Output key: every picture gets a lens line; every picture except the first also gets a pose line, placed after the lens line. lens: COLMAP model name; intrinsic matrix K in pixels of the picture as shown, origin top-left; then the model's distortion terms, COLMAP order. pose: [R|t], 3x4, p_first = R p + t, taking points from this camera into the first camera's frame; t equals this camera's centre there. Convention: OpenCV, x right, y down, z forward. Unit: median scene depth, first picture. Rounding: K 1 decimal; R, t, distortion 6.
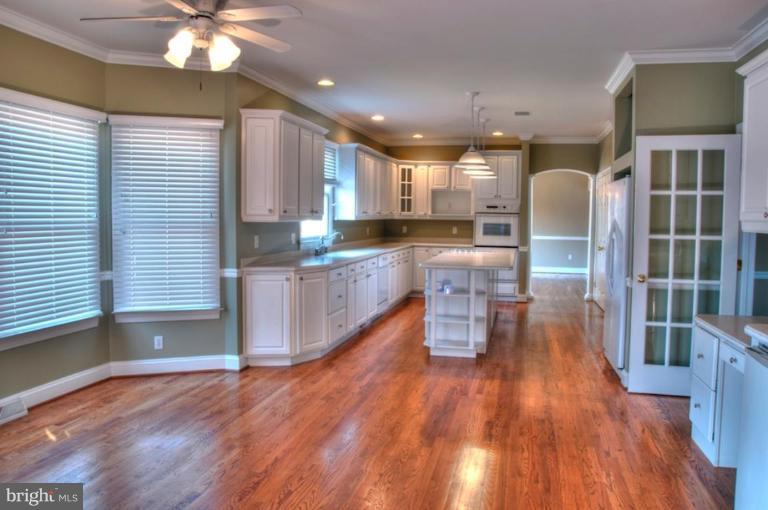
lens RADIAL K [[575.7, 0, 384.0], [0, 575.7, 255.0], [0, 0, 1]] dist [-0.092081, 0.002035]
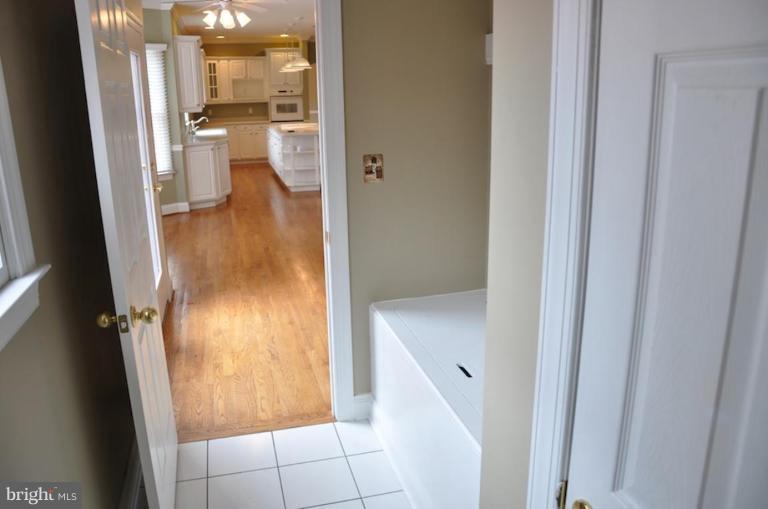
lens RADIAL K [[575.7, 0, 384.0], [0, 575.7, 254.5], [0, 0, 1]] dist [-0.092081, 0.002035]
pose [[0.865902, -0.166415, 0.471719, -0.293569], [0.063097, 0.971842, 0.227027, -0.000237], [-0.496218, -0.166819, 0.852021, -0.316331]]
